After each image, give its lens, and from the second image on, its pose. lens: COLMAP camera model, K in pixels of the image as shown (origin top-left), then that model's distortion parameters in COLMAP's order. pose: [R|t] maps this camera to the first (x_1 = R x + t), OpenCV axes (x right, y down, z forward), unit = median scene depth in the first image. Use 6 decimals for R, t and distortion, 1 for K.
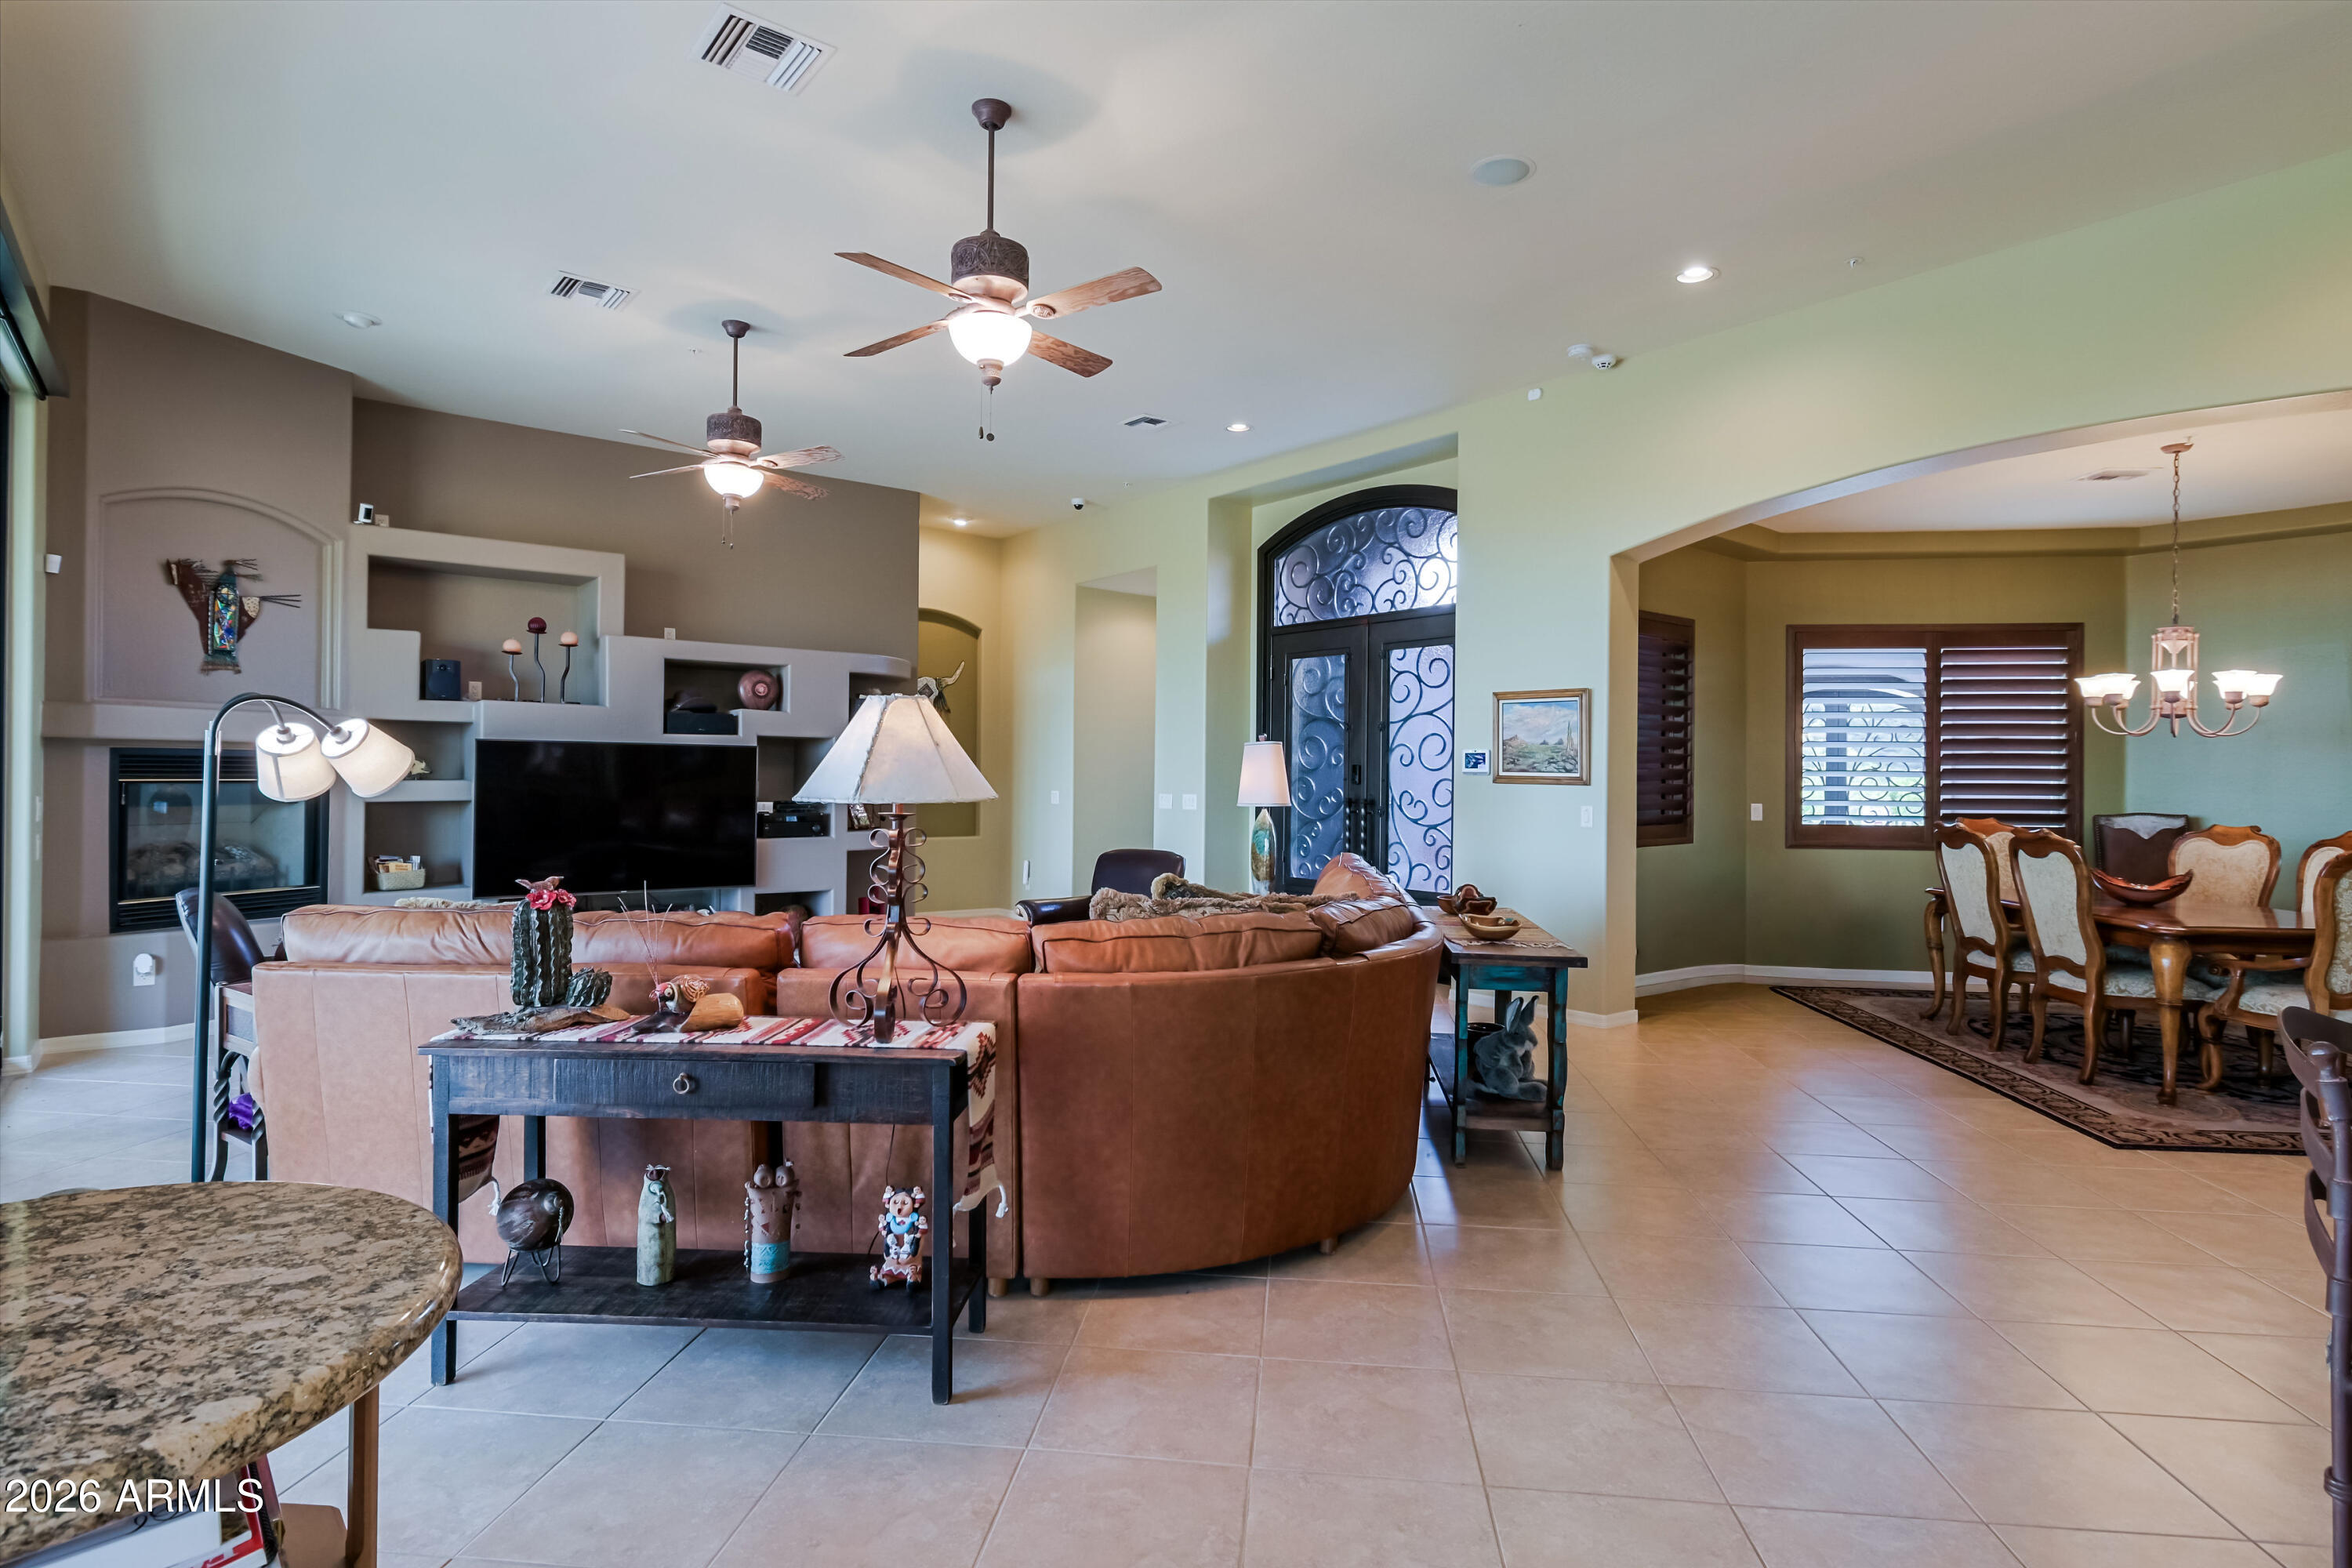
lens RADIAL K [[1220.0, 0, 1183.1], [0, 1220.0, 782.3], [0, 0, 1]] dist [0.011676, -0.001700]
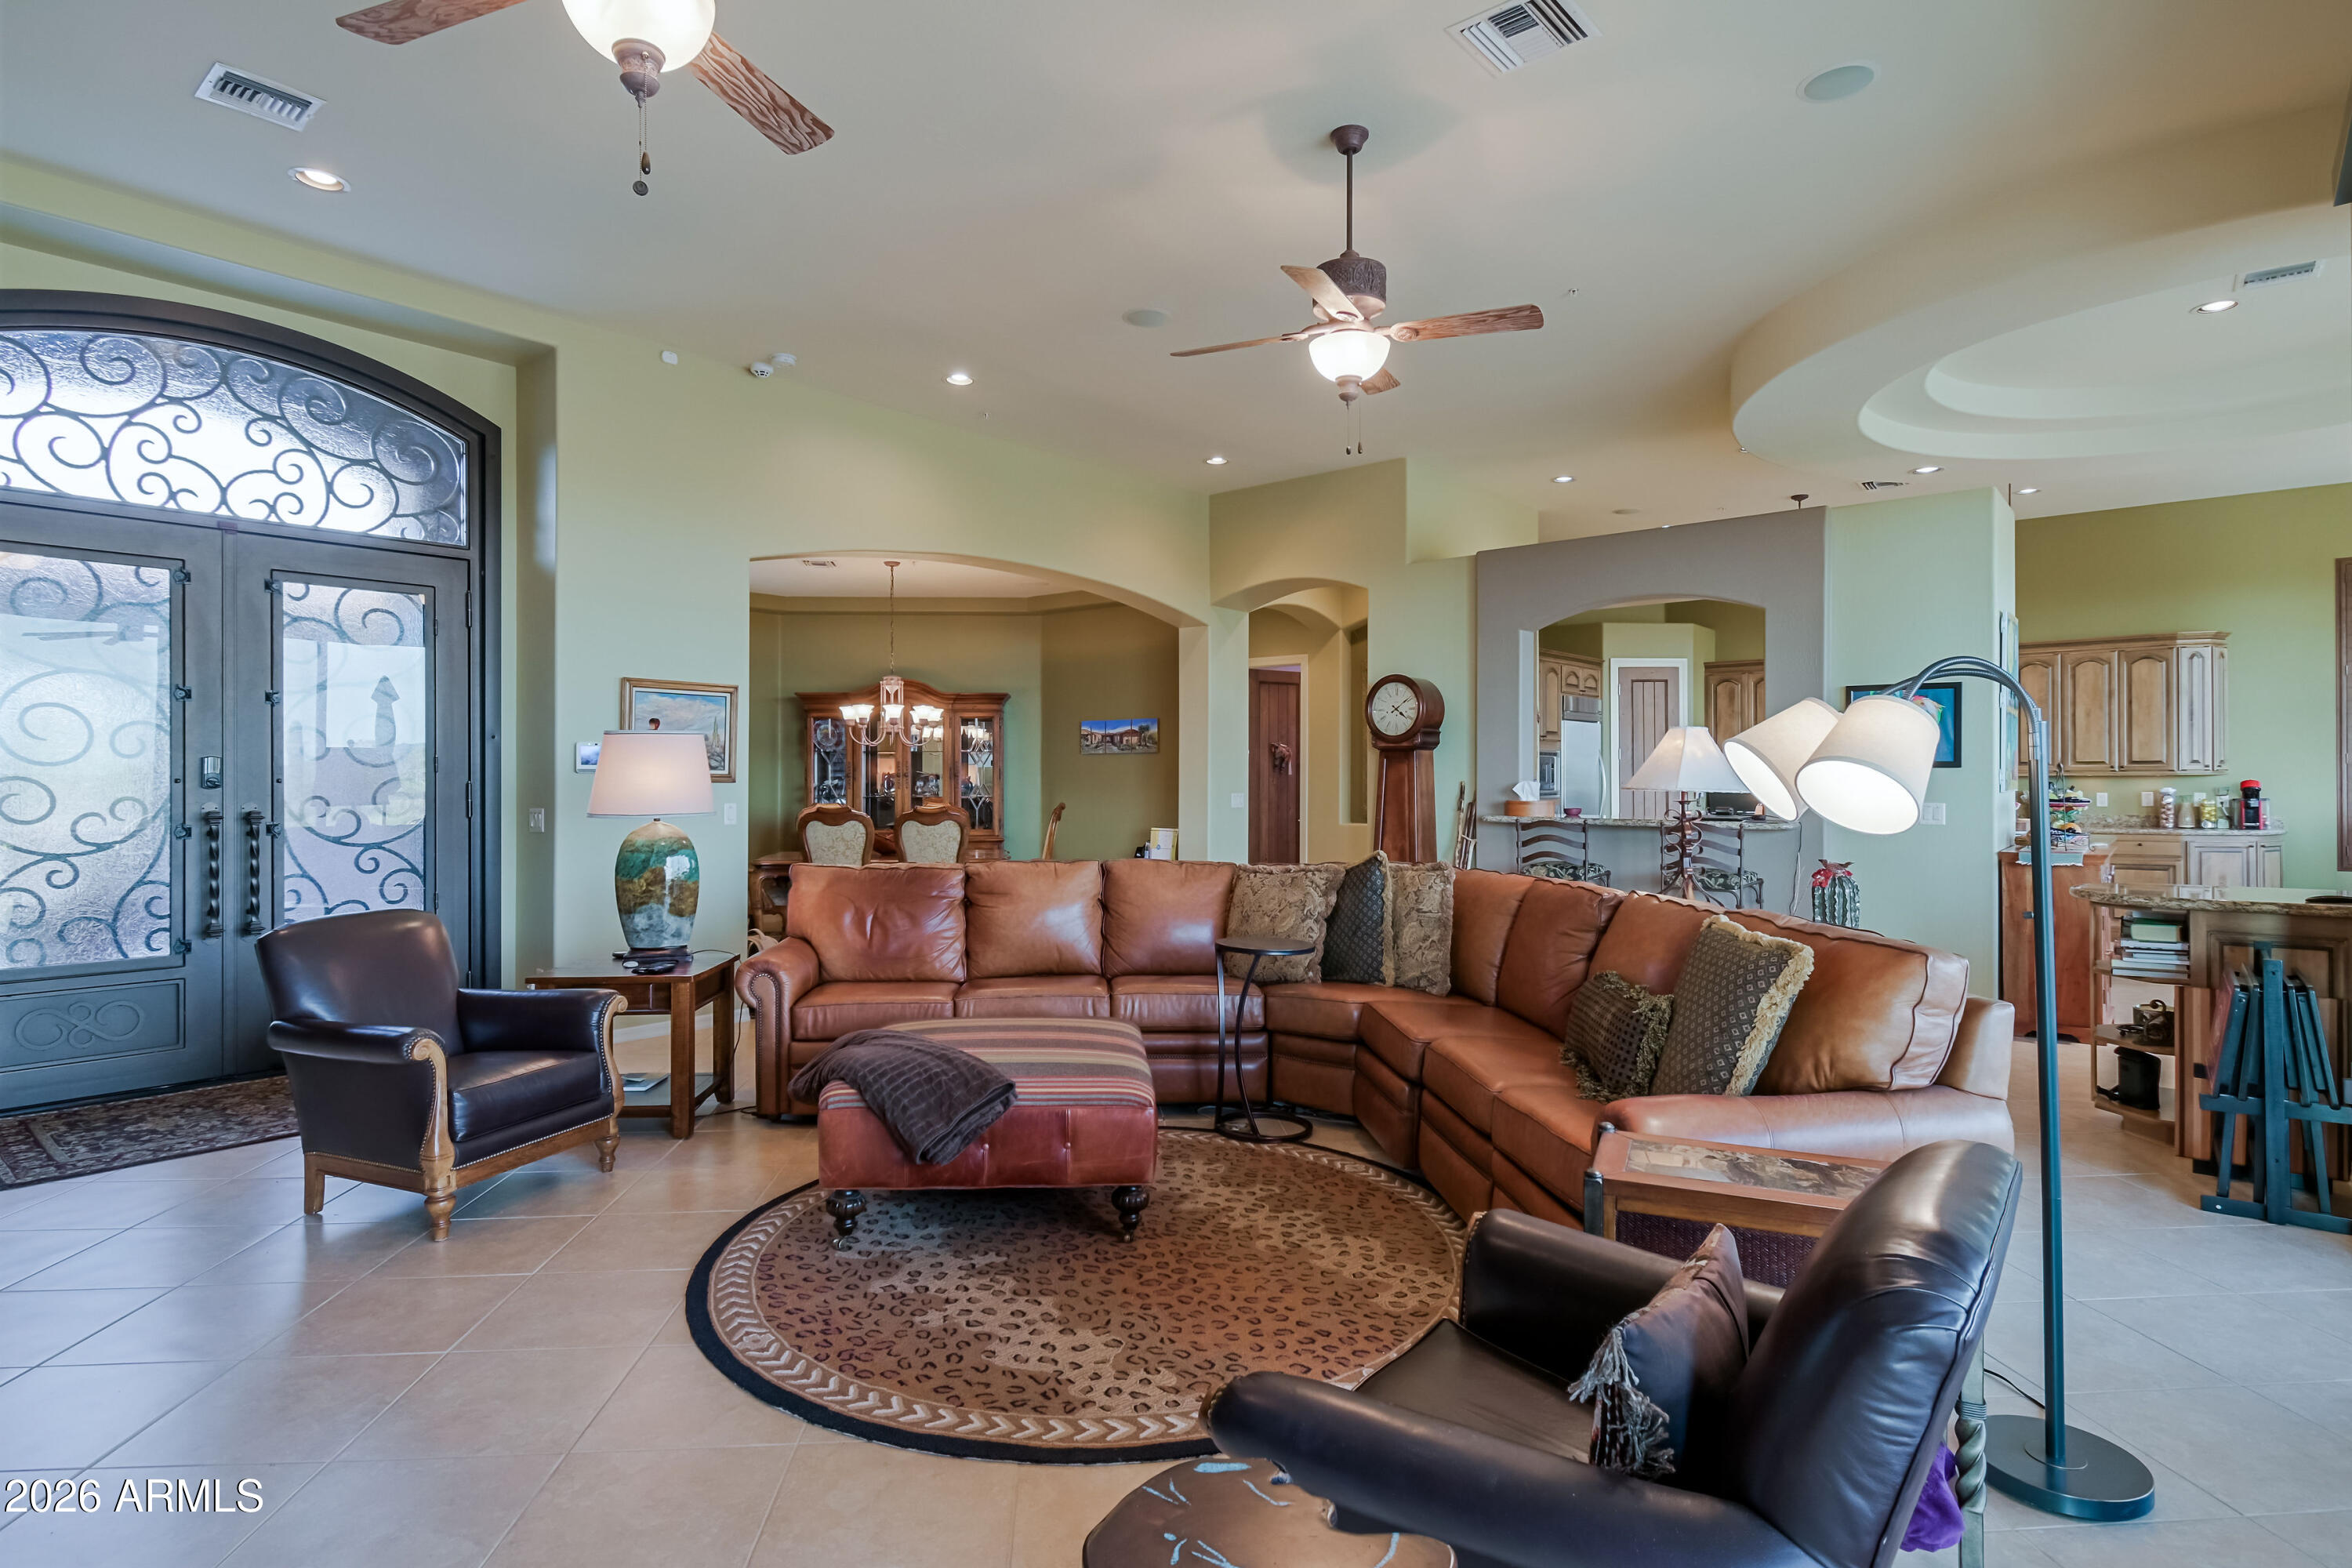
lens RADIAL K [[1220.0, 0, 1173.8], [0, 1220.0, 793.6], [0, 0, 1]] dist [0.011676, -0.001700]
pose [[-0.164097, -0.020424, 0.986233, -0.564895], [0.004799, 0.999757, 0.021502, -0.006587], [-0.986433, 0.008261, -0.163959, 0.643210]]
